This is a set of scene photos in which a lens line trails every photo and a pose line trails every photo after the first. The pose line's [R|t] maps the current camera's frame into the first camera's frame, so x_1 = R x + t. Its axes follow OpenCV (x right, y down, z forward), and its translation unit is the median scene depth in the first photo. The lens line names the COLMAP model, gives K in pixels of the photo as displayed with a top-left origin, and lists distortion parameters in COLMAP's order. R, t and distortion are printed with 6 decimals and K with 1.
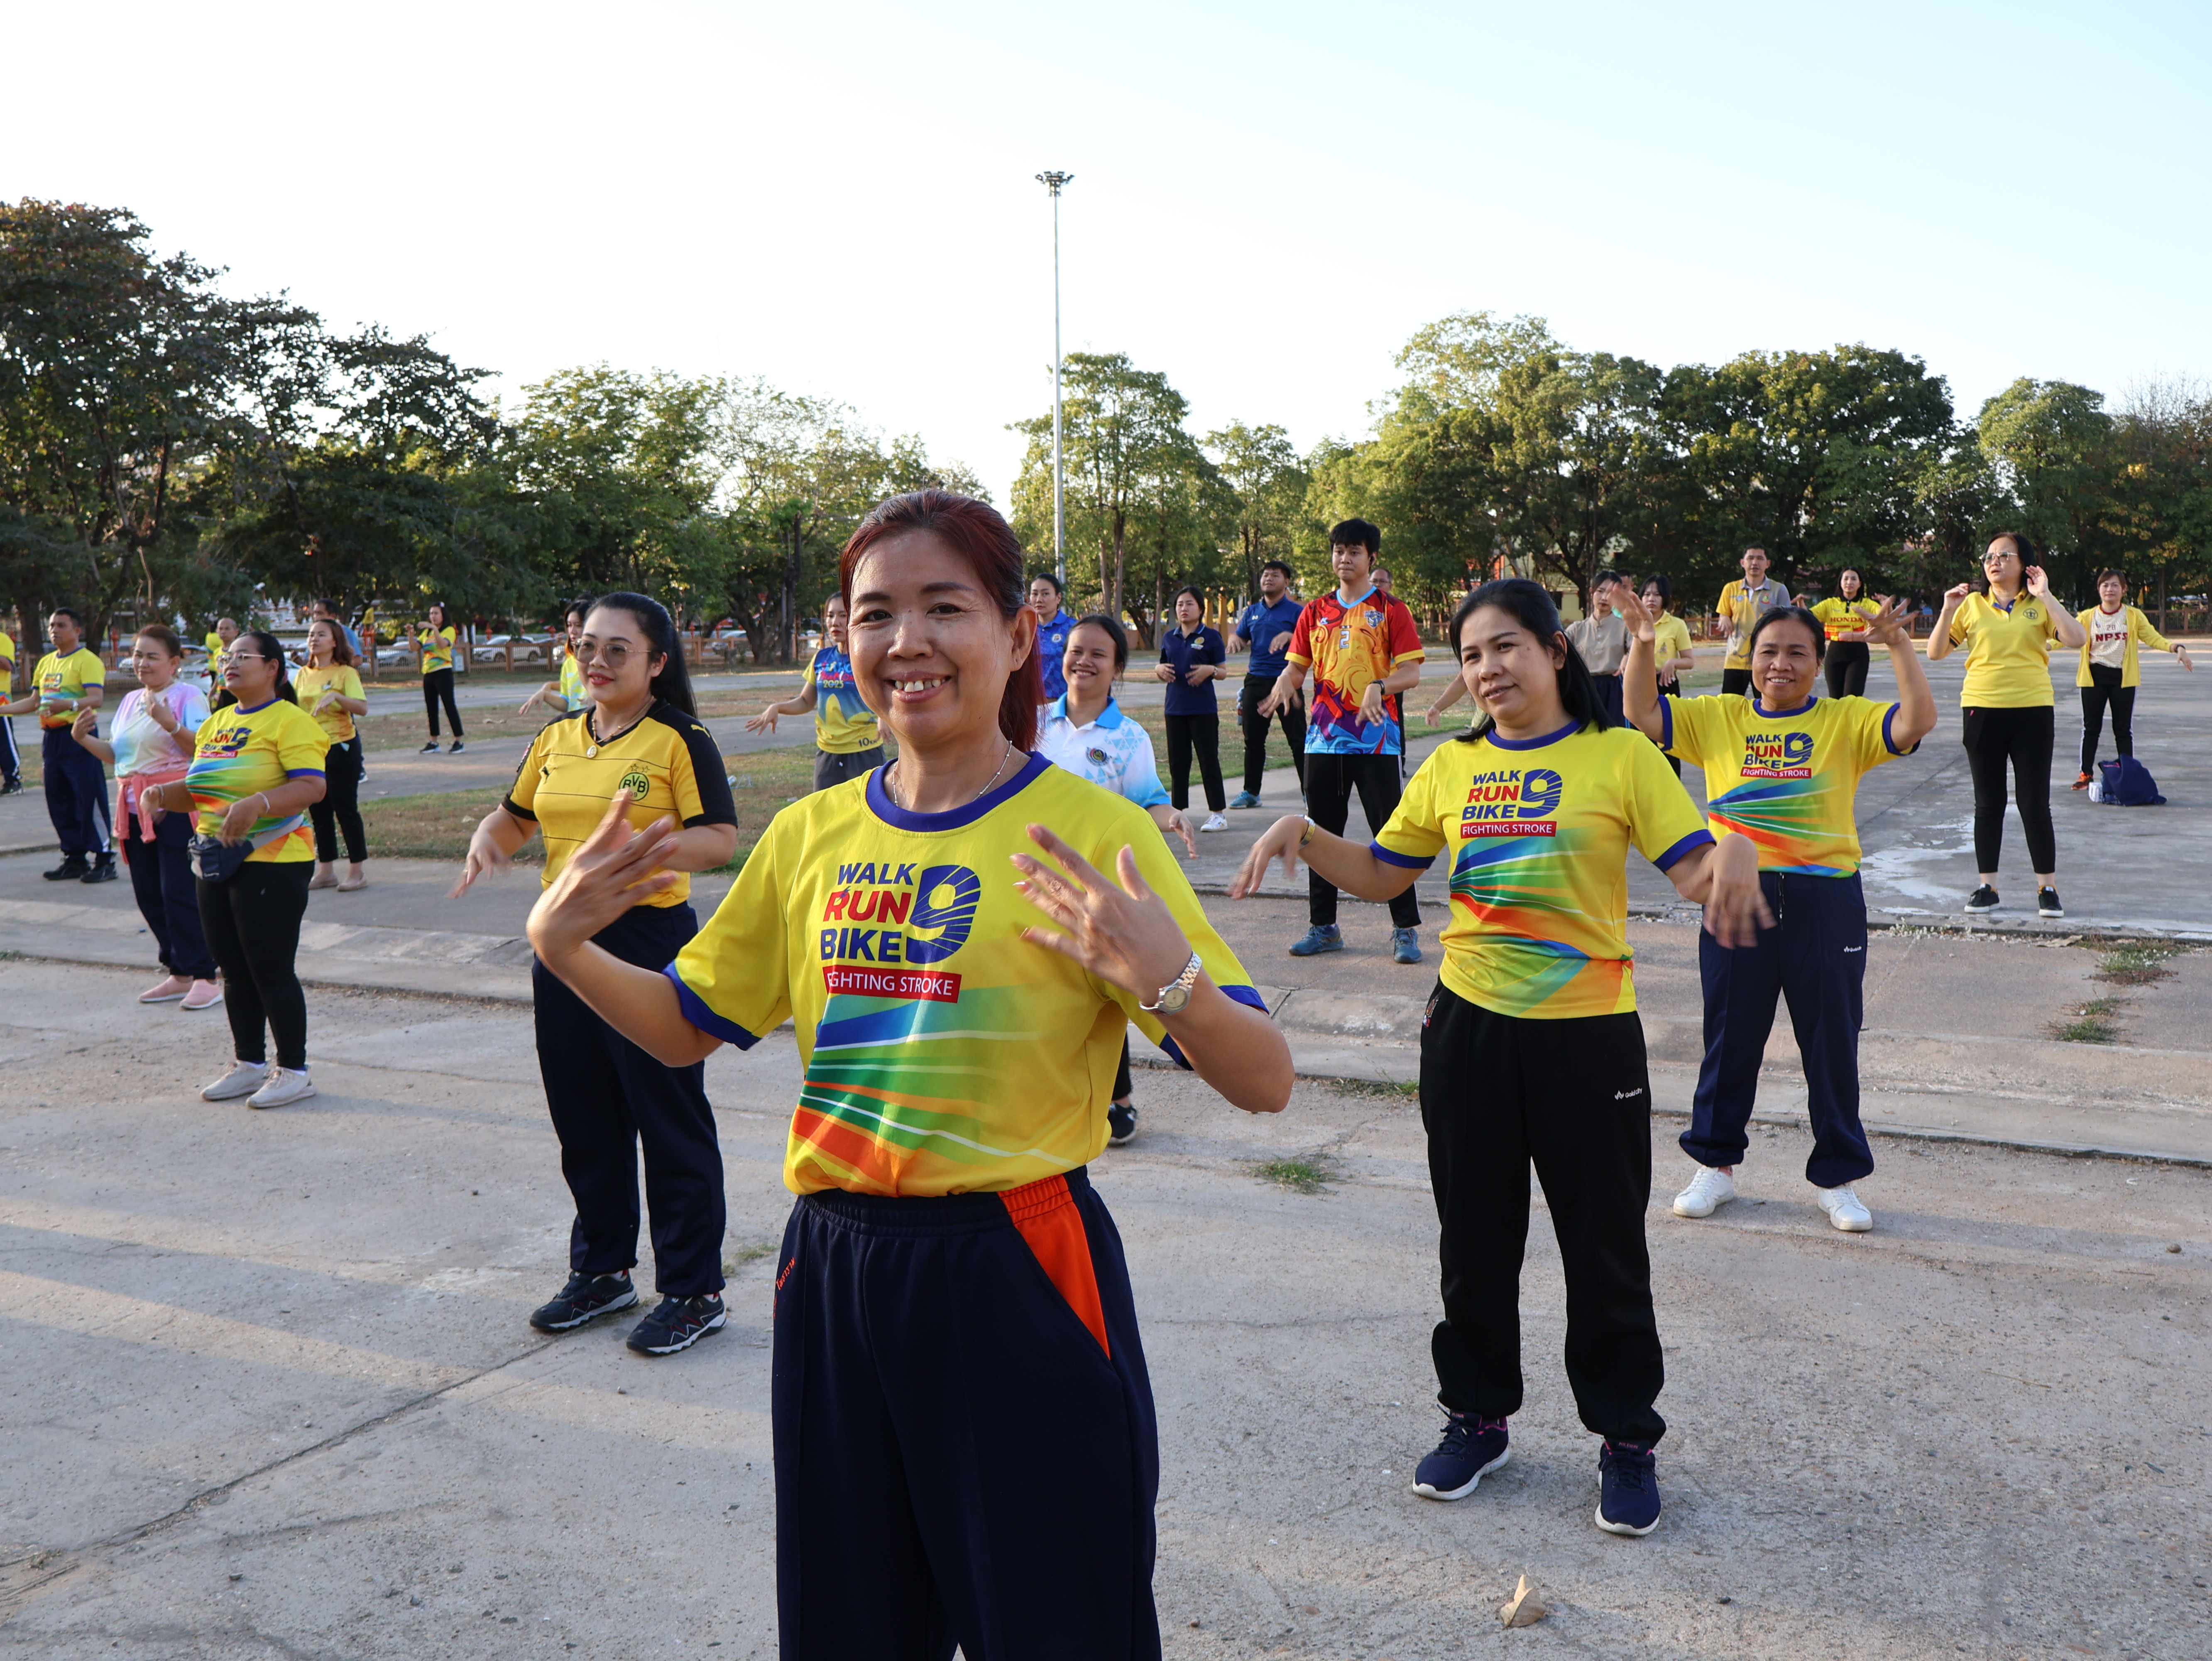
lens RADIAL K [[2089.2, 0, 1091.4], [0, 2089.2, 837.2], [0, 0, 1]] dist [-0.002899, 0.000000]
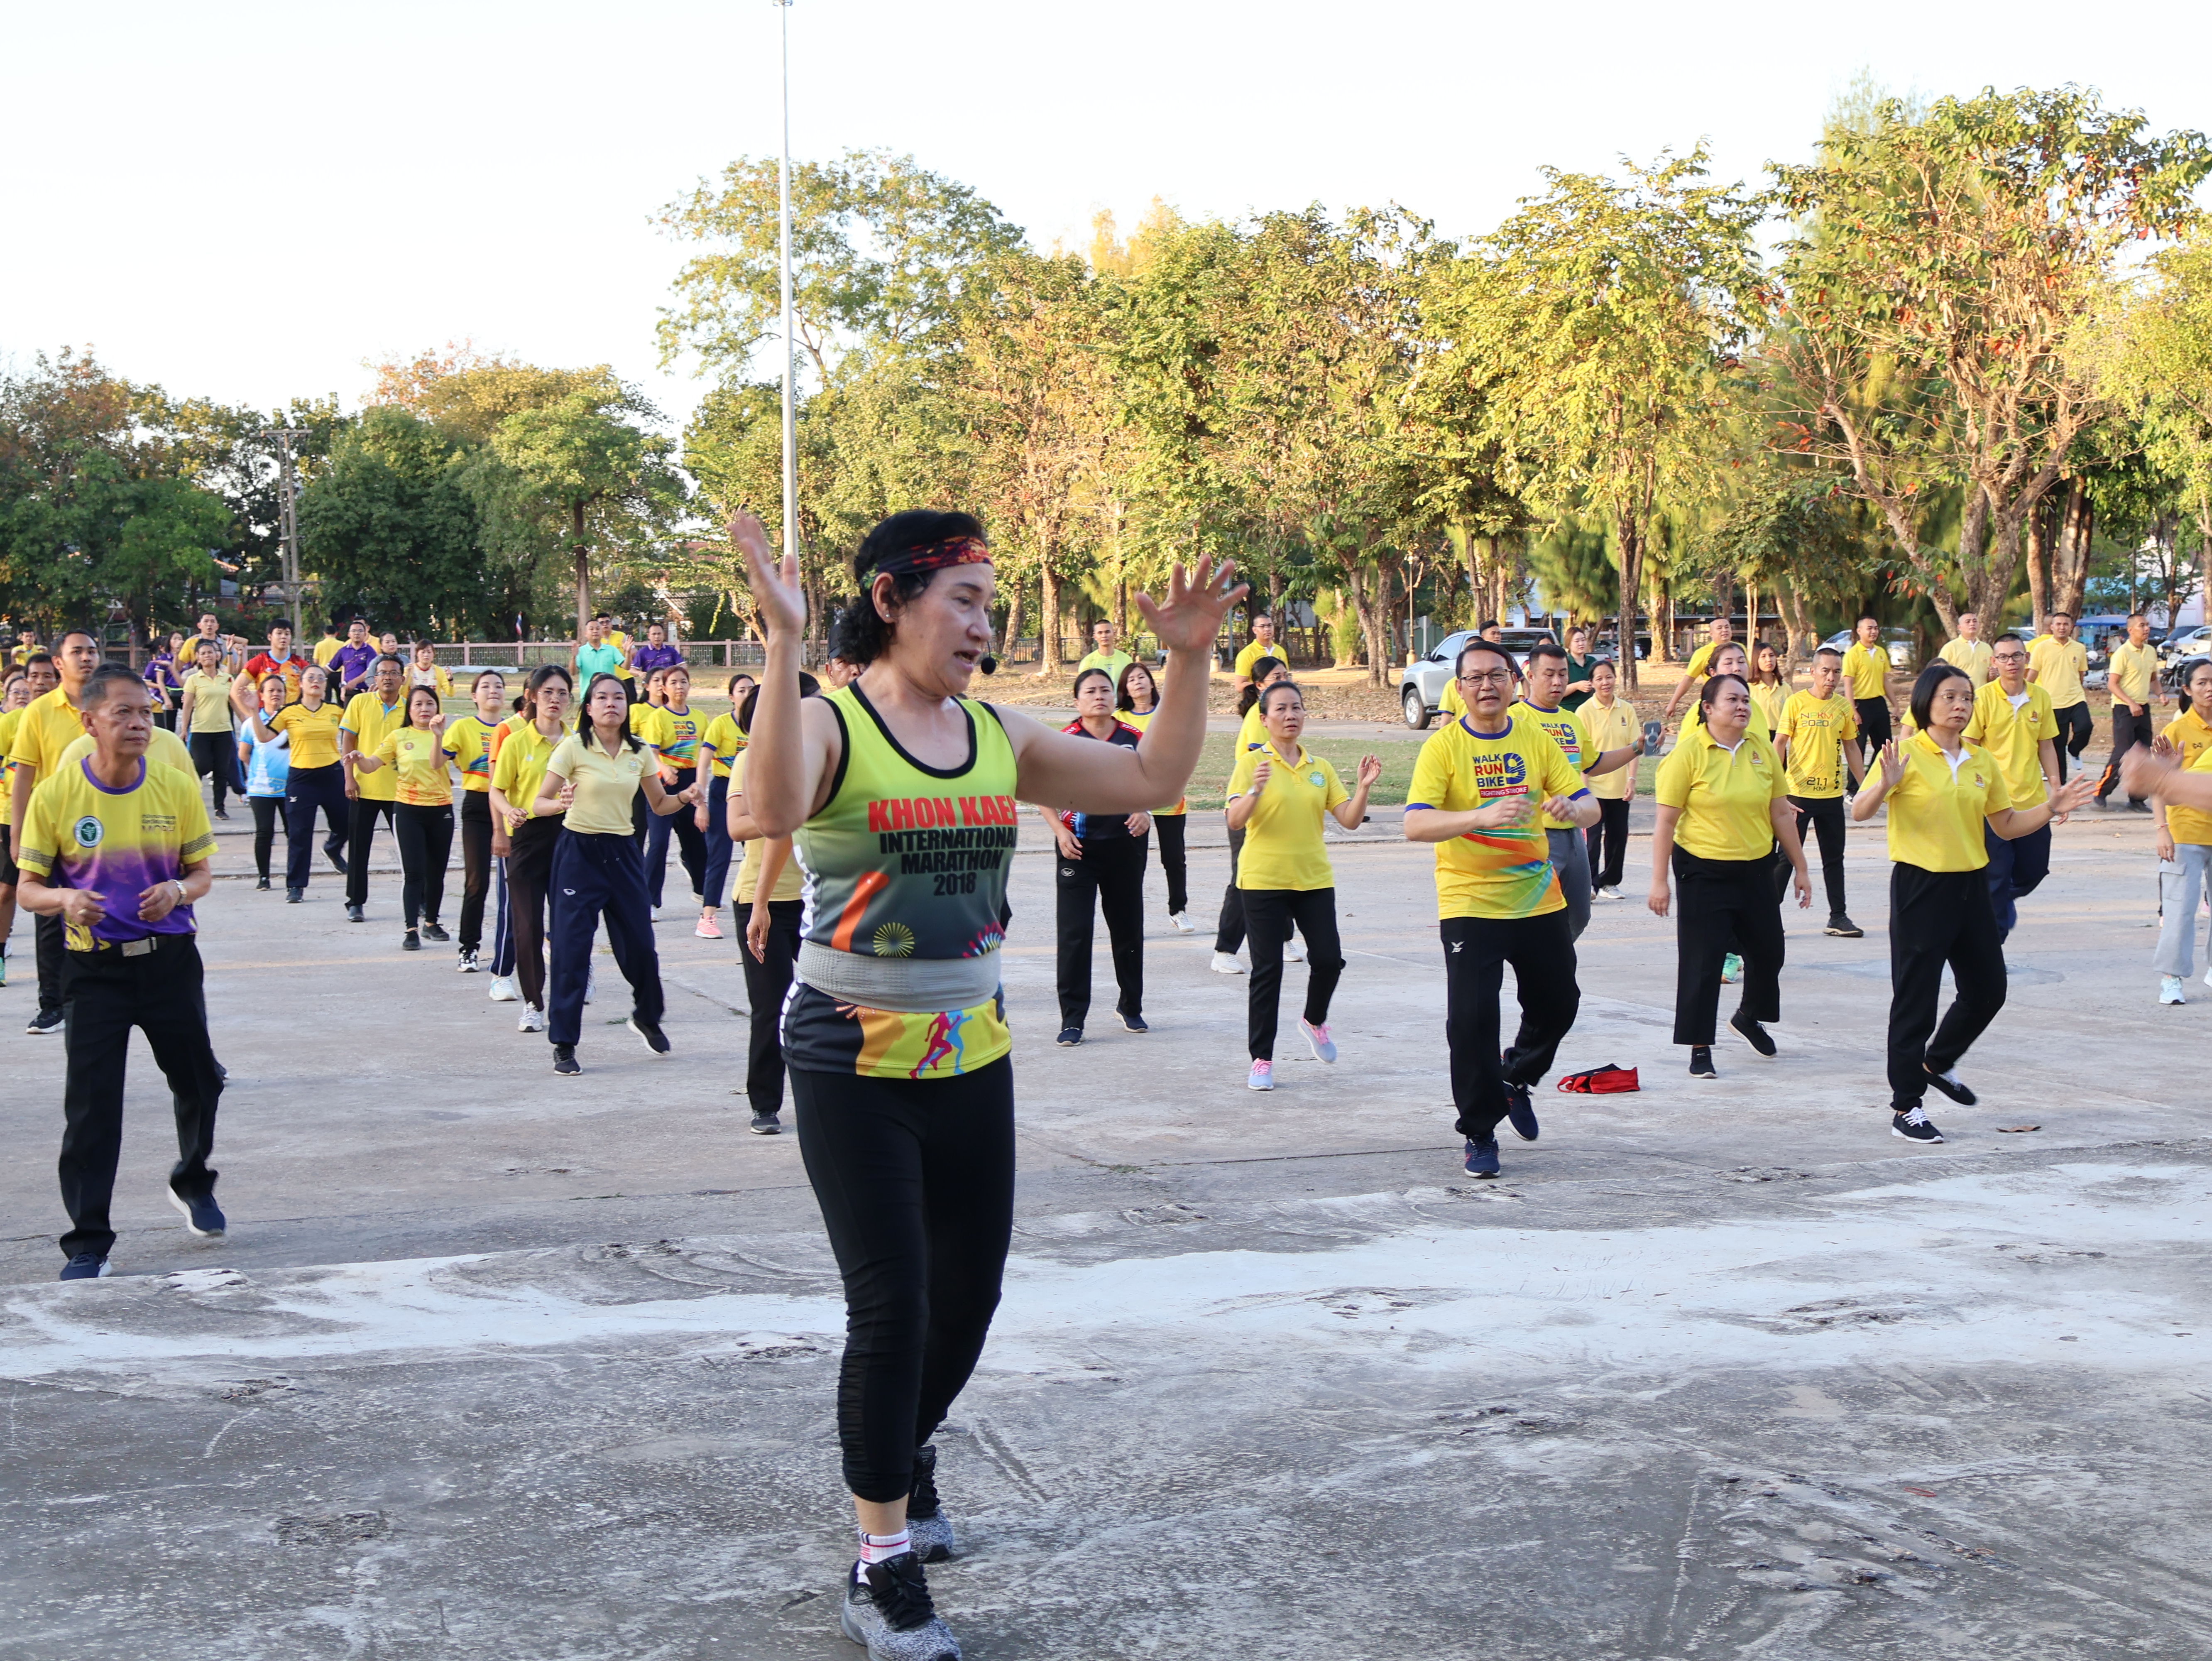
lens RADIAL K [[3340.1, 0, 1086.9], [0, 3340.1, 829.3], [0, 0, 1]] dist [0.017766, 0.000000]
pose [[0.672370, -0.033023, 0.739479, -0.126746], [0.072004, 0.997185, -0.020938, 0.011347], [-0.736705, 0.067324, 0.672854, -0.115253]]
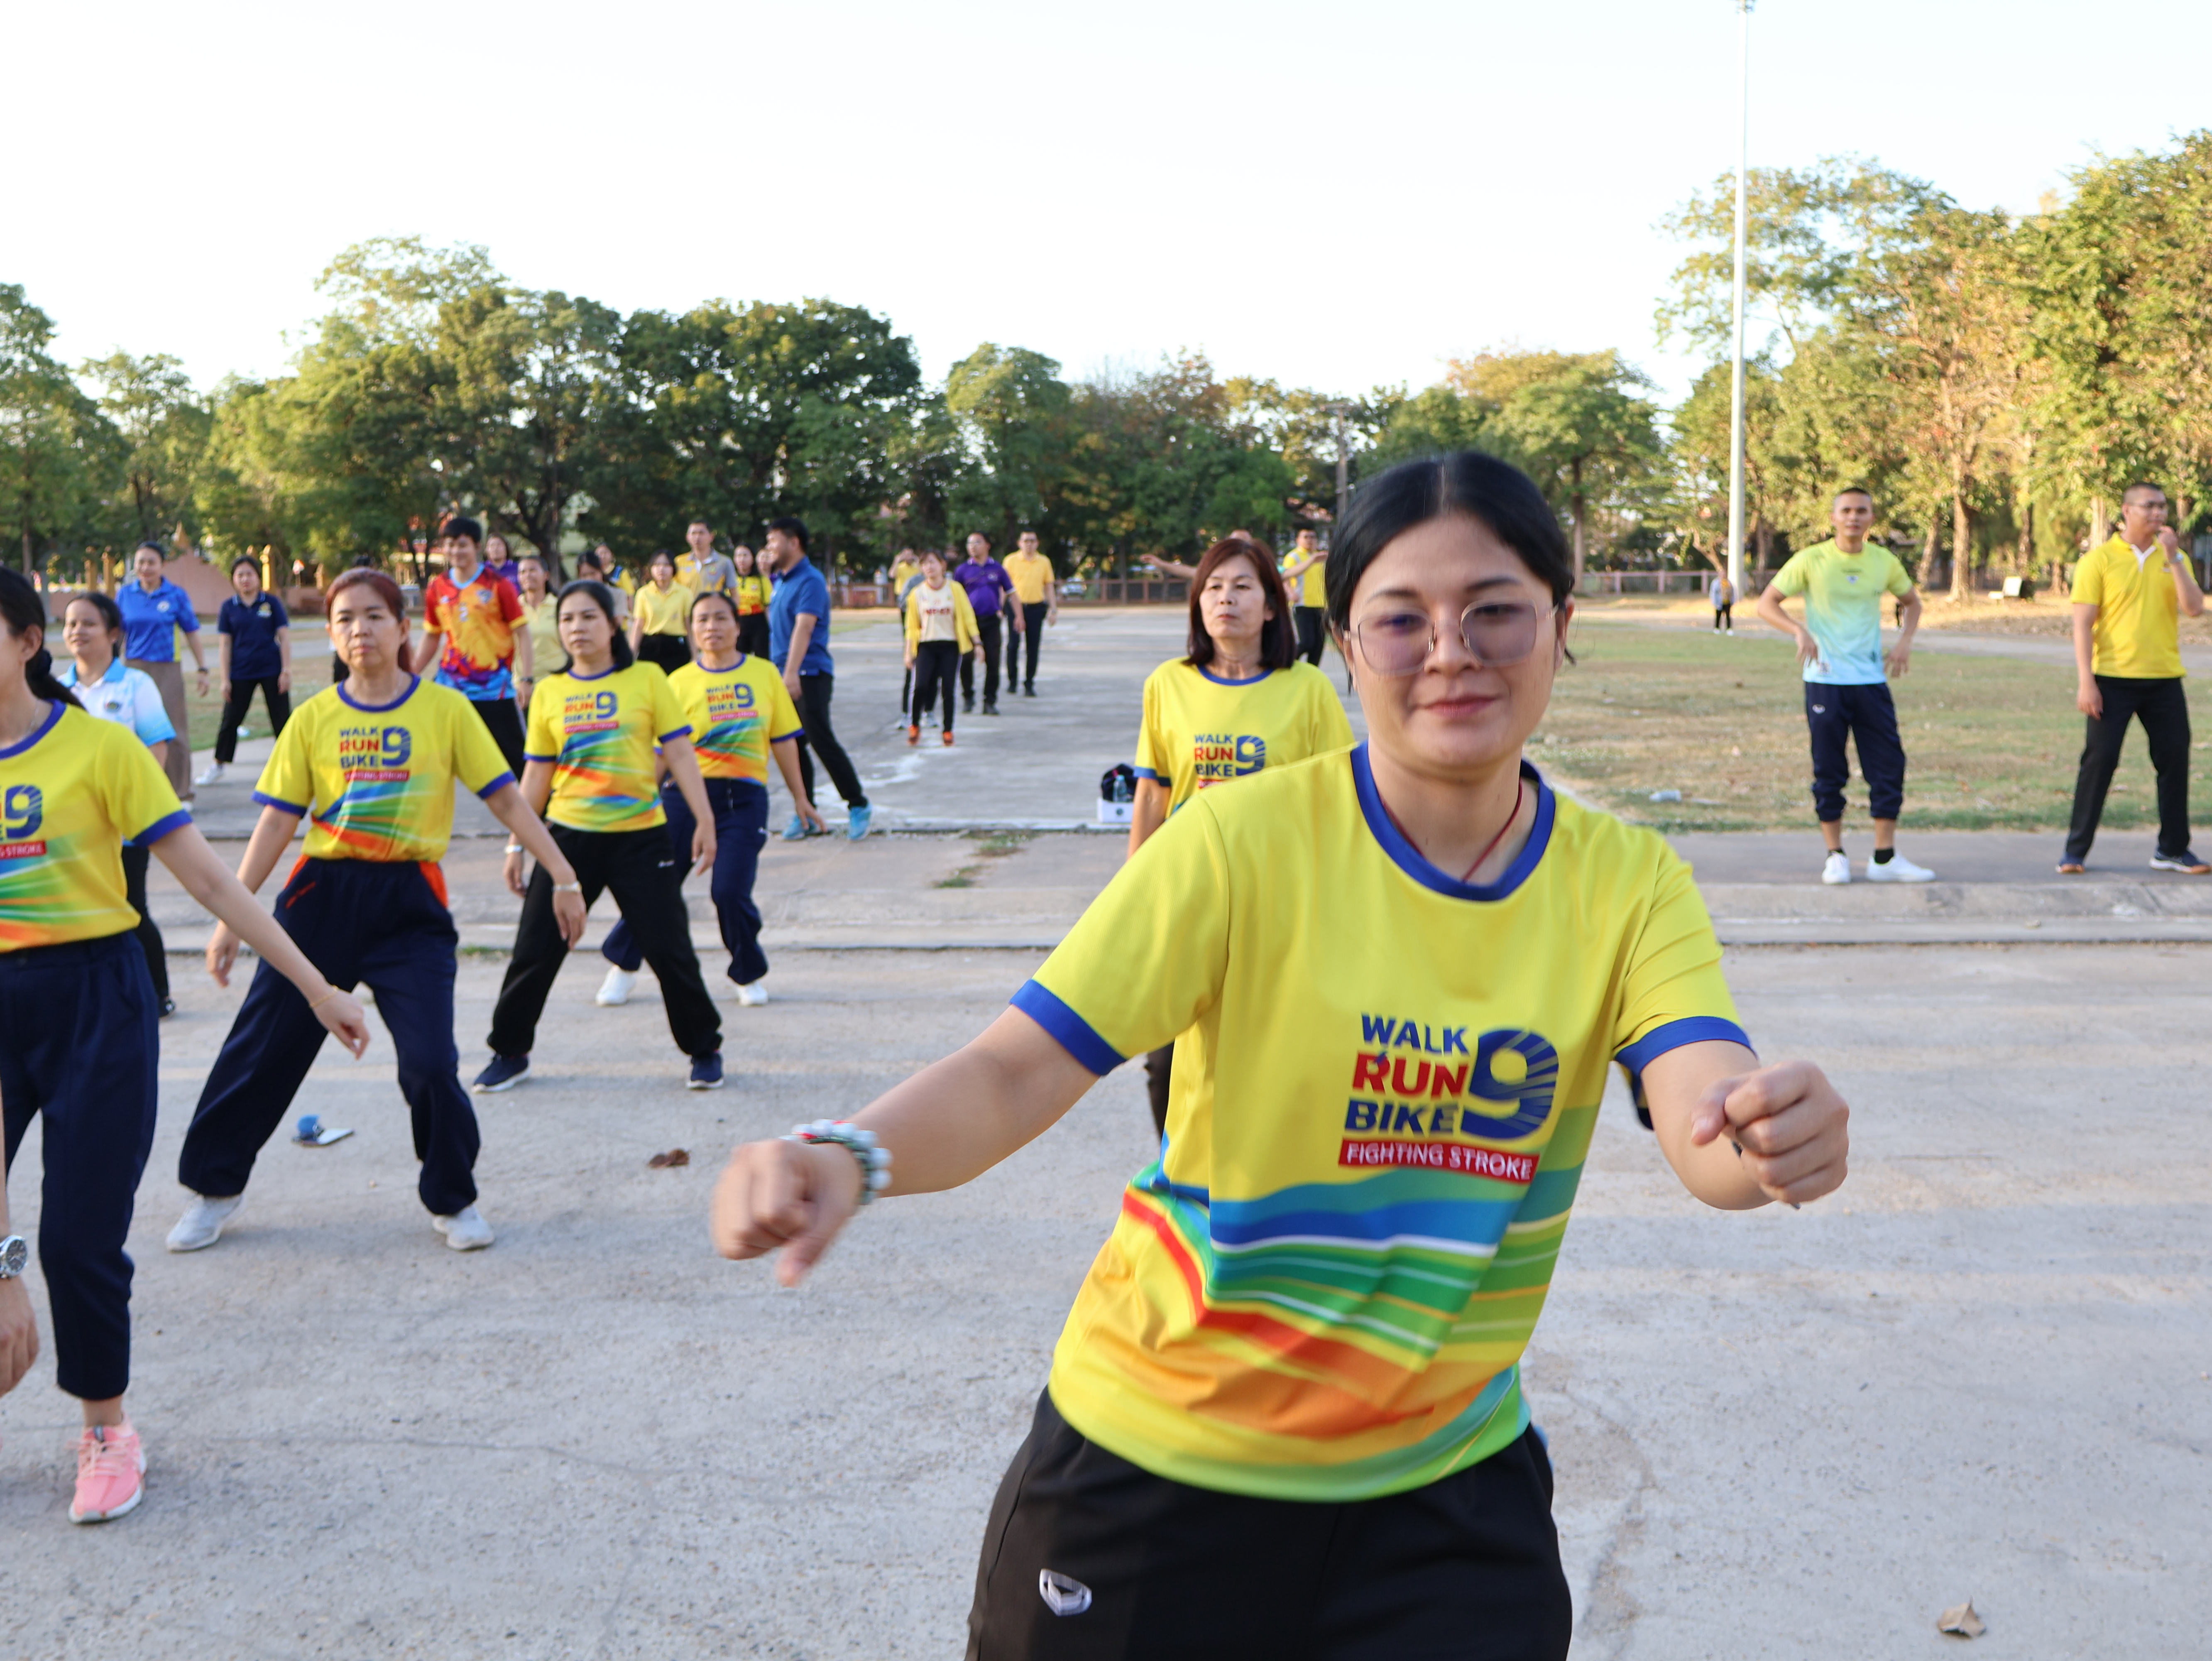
lens RADIAL K [[2397.2, 0, 1095.4], [0, 2397.2, 831.7], [0, 0, 1]] dist [0.007874, 0.000000]
pose [[0.898112, -0.040742, 0.437876, -0.008270], [0.041740, 0.999101, 0.007348, 0.002870], [-0.437782, 0.011678, 0.899005, -0.028322]]
